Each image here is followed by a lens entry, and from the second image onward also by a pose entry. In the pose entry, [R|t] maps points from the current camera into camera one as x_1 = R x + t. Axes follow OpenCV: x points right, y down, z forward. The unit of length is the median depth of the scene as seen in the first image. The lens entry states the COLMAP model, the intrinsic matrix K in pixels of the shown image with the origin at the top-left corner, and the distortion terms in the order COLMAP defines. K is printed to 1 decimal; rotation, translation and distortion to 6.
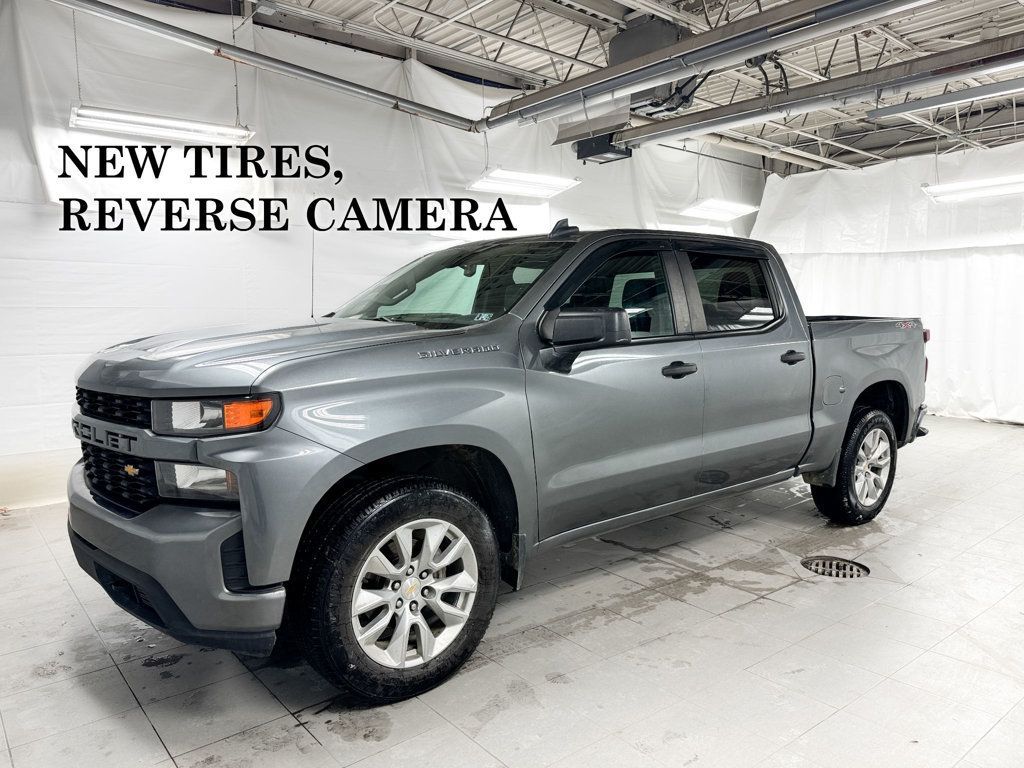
lens RADIAL K [[700.9, 0, 512.0], [0, 700.9, 384.0], [0, 0, 1]] dist [0.138146, -0.000127]
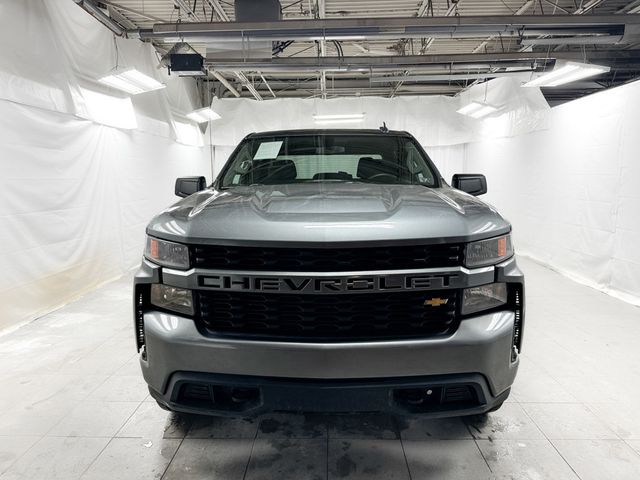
lens RADIAL K [[438.1, 0, 320.0], [0, 438.1, 240.0], [0, 0, 1]] dist [0.138146, -0.000127]
pose [[0.655549, -0.140537, 0.741961, -1.382715], [0.116266, 0.989598, 0.084718, -0.102718], [-0.746149, 0.030728, 0.665069, 0.687184]]
